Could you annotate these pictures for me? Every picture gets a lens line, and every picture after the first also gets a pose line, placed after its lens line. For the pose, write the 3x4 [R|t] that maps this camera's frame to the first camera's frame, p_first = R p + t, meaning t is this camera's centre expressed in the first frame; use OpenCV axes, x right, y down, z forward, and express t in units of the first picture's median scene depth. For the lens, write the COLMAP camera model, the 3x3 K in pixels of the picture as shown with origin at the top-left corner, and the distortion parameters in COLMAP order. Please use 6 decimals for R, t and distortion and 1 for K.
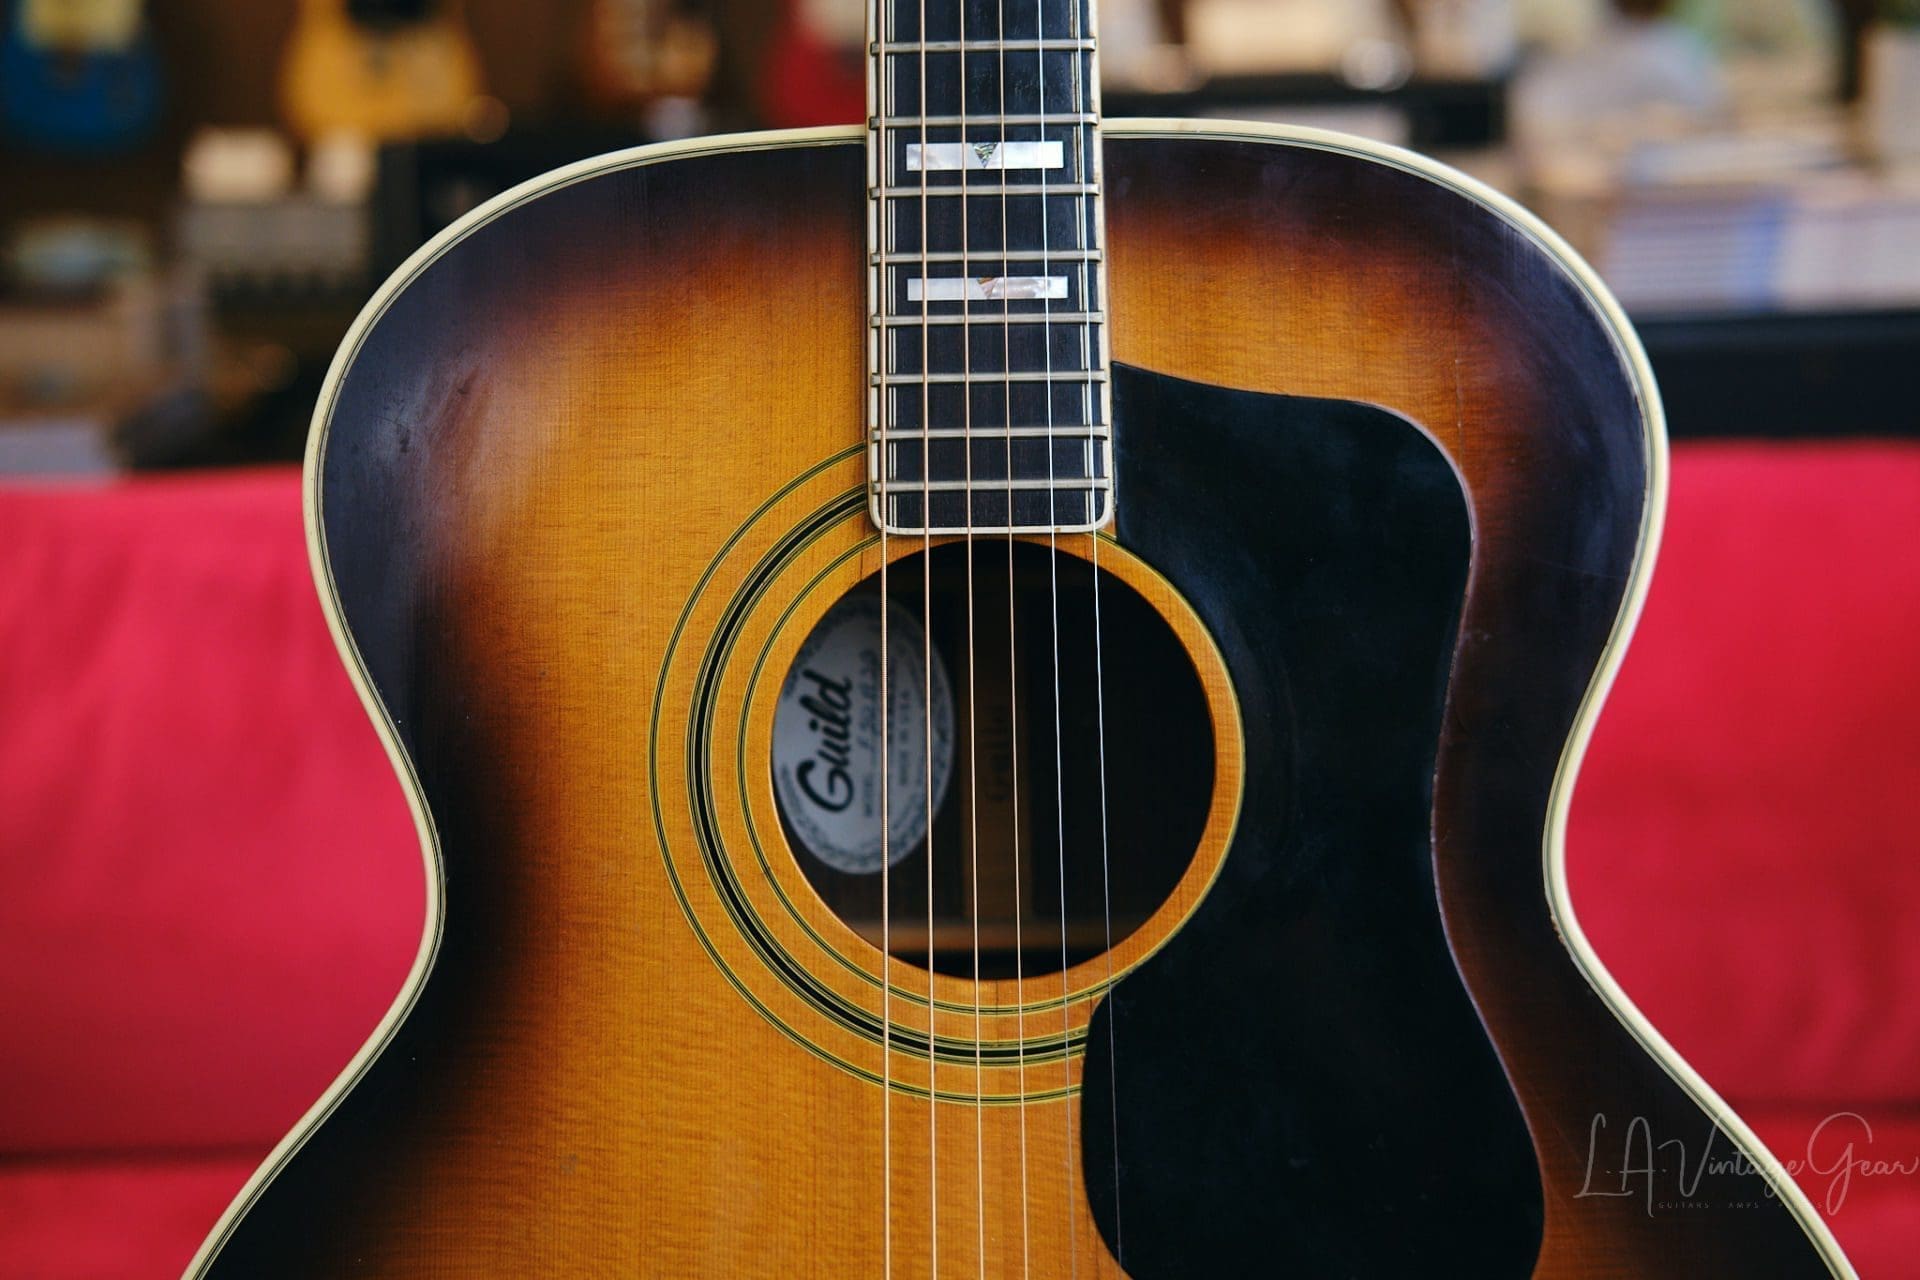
lens RADIAL K [[3550.7, 0, 953.1], [0, 3550.7, 633.9], [0, 0, 1]] dist [0.283613, 0.000000]
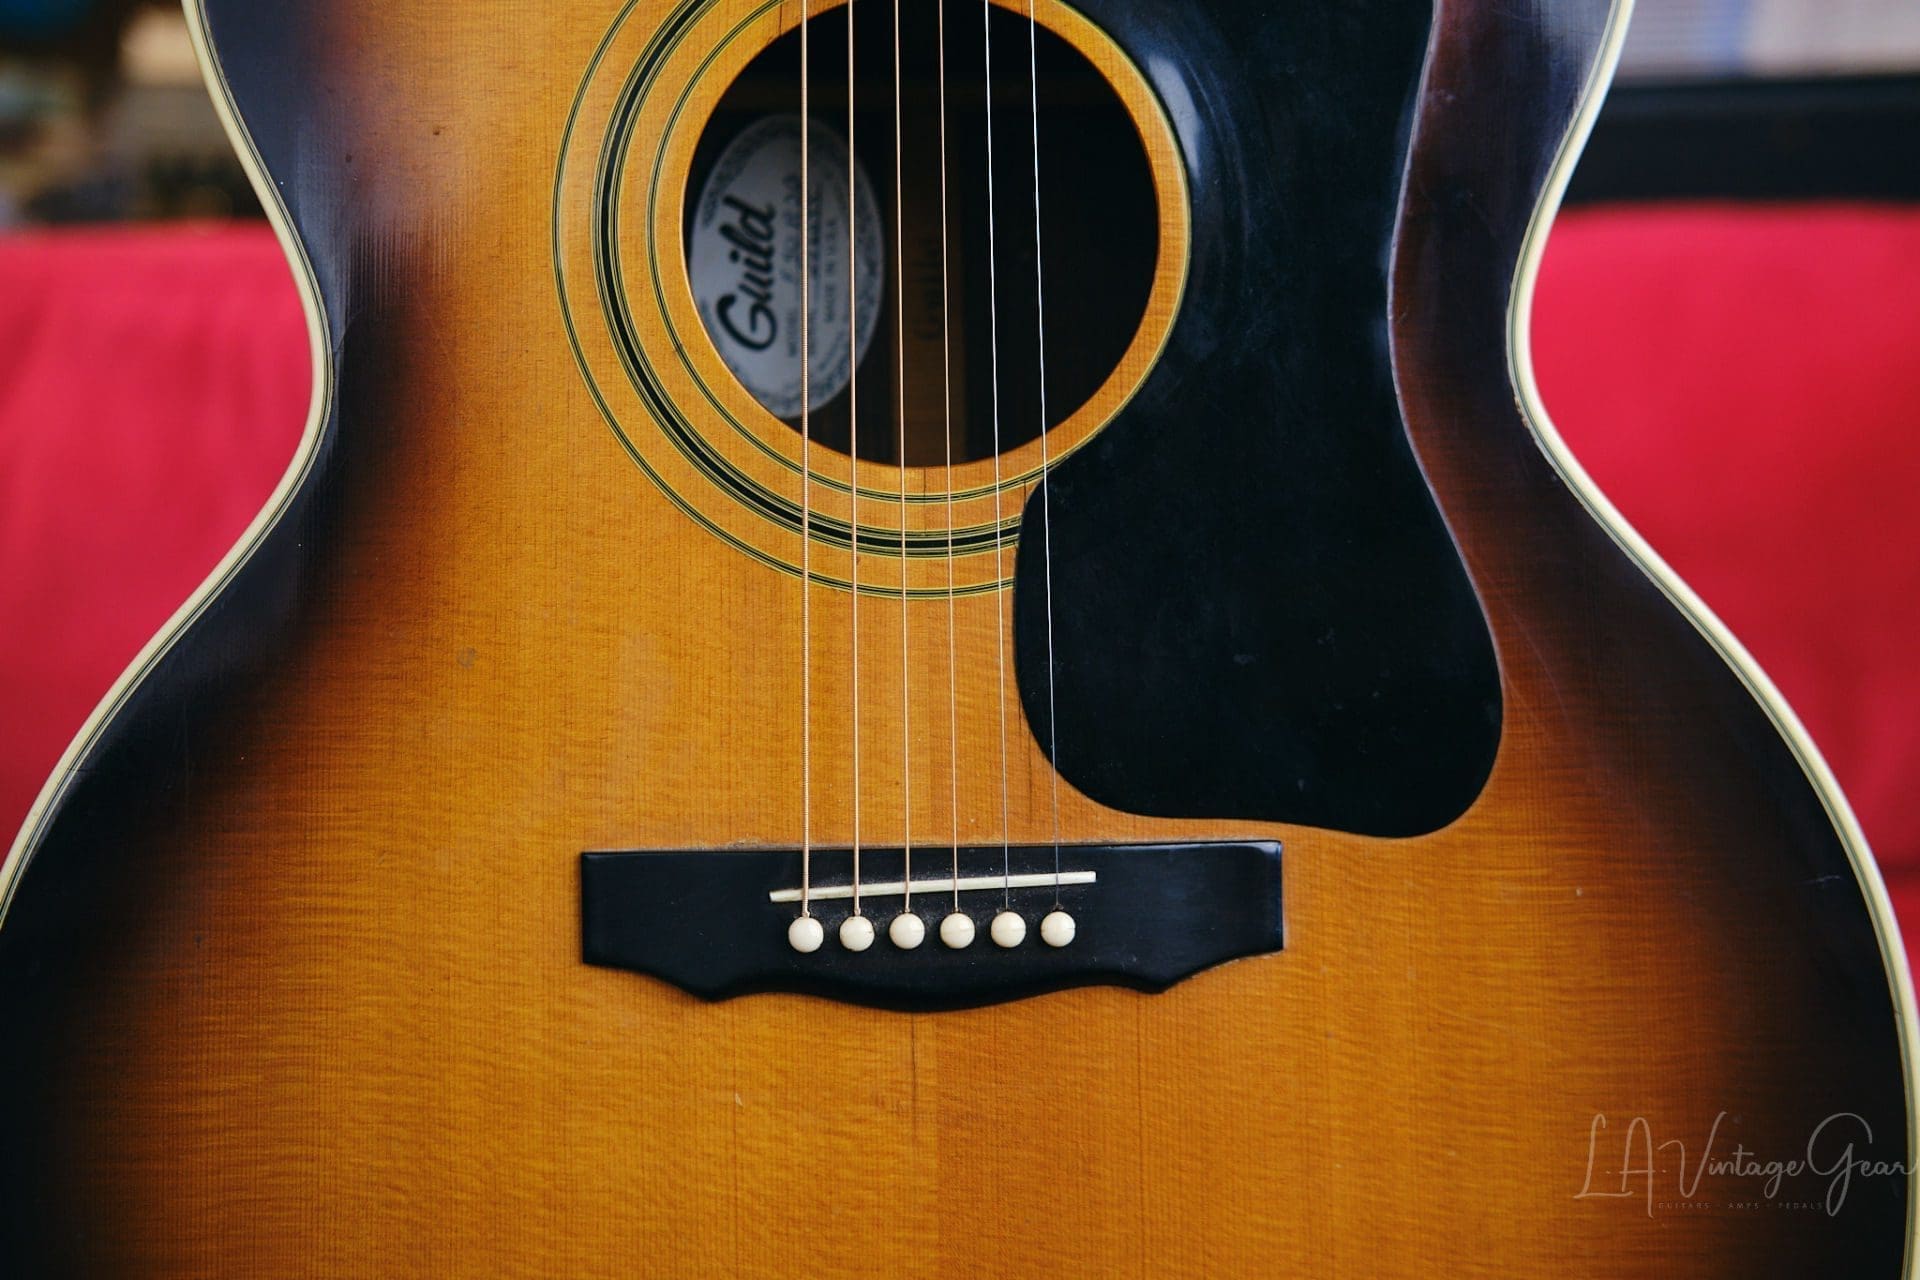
lens RADIAL K [[3550.7, 0, 950.5], [0, 3550.7, 596.5], [0, 0, 1]] dist [0.283613, 0.000000]
pose [[0.999939, 0.004083, 0.010304, 0.009652], [-0.004007, 0.999965, -0.007306, 0.138435], [-0.010334, 0.007264, 0.999920, 0.064538]]
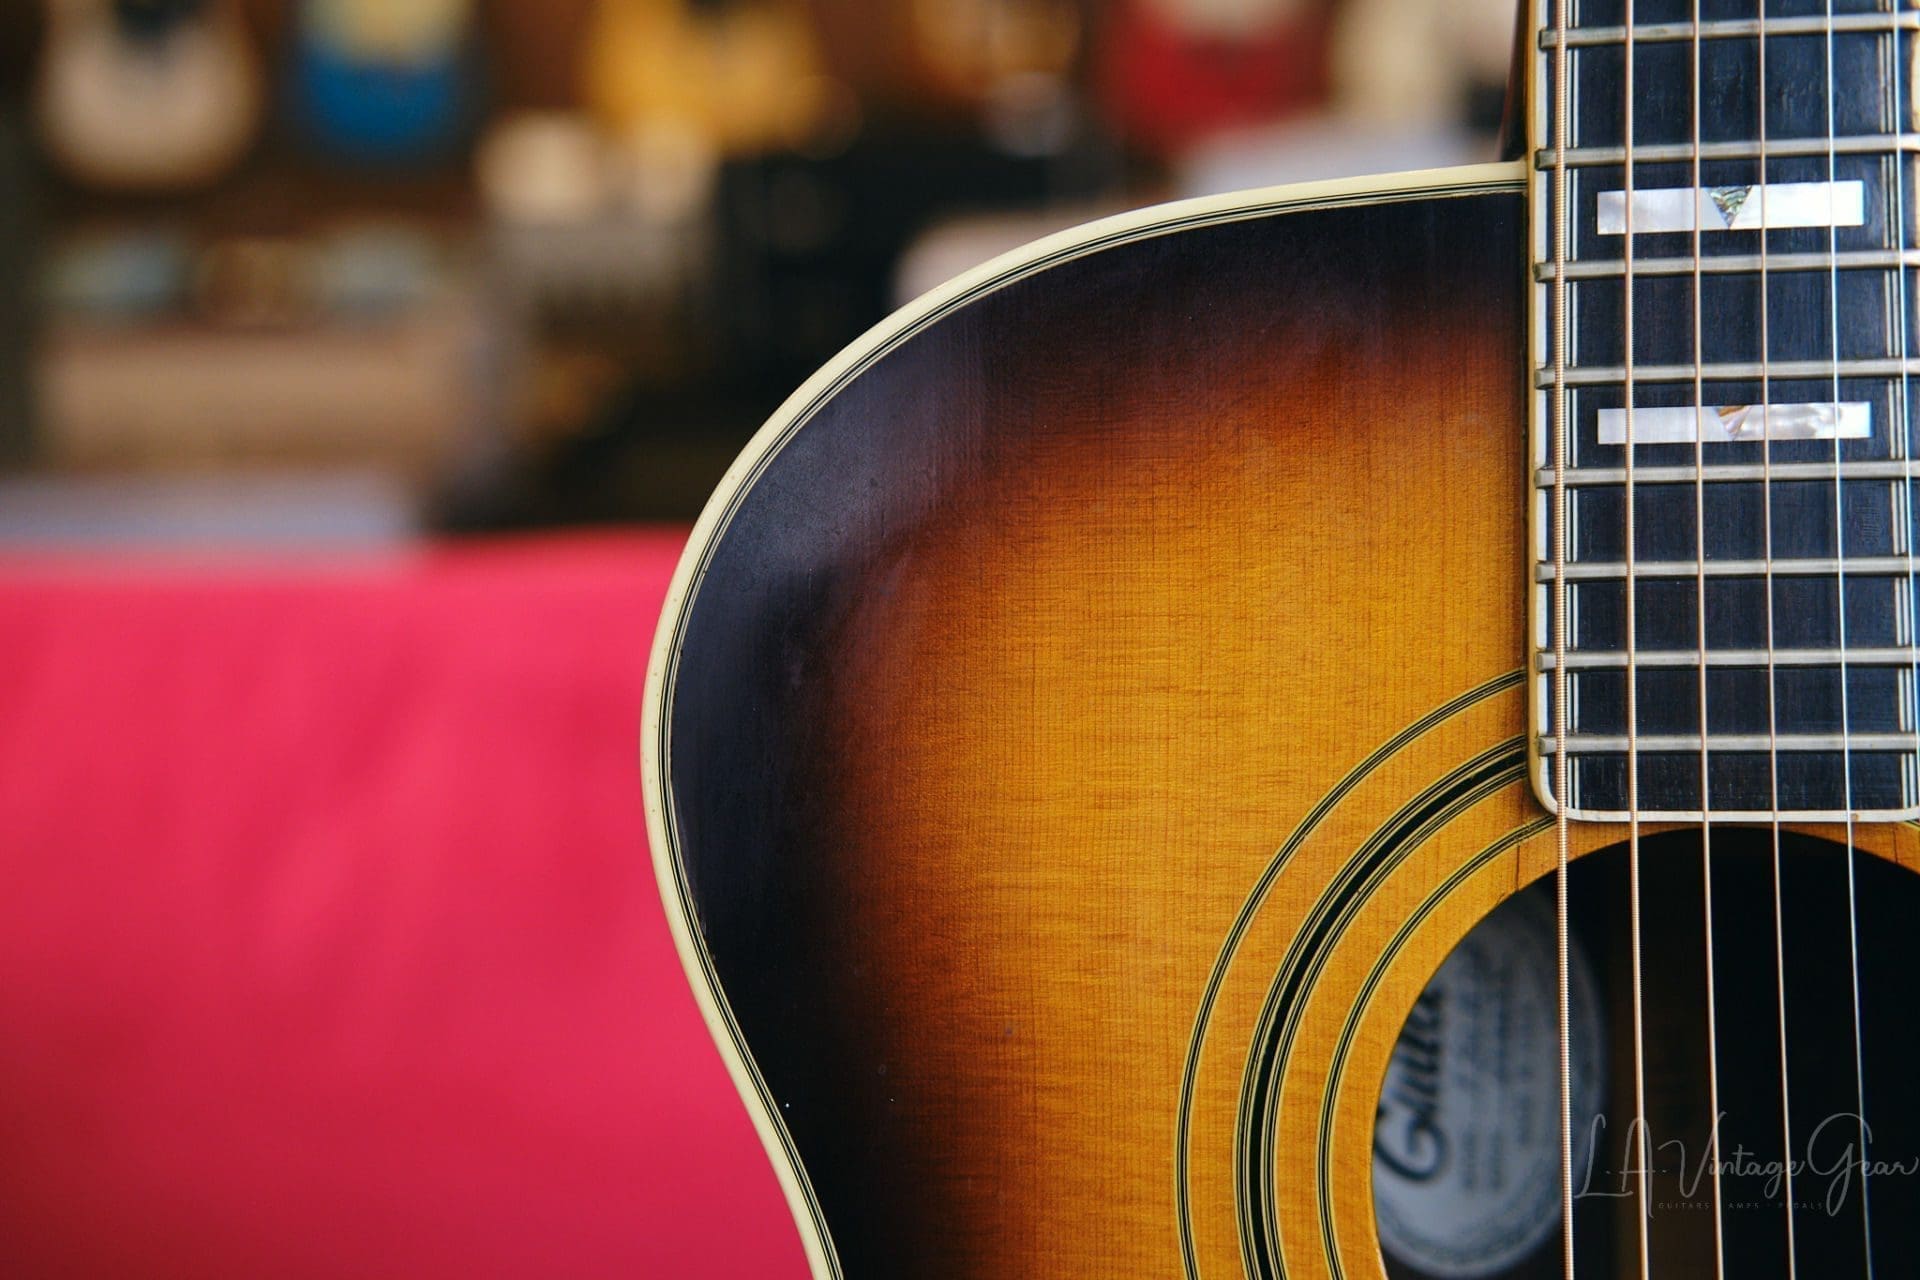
lens RADIAL K [[3550.7, 0, 937.1], [0, 3550.7, 620.5], [0, 0, 1]] dist [0.283613, 0.000000]
pose [[0.995735, -0.000316, -0.092262, -0.069166], [0.000286, 1.000000, -0.000338, -0.062277], [0.092262, 0.000311, 0.995735, 0.365644]]
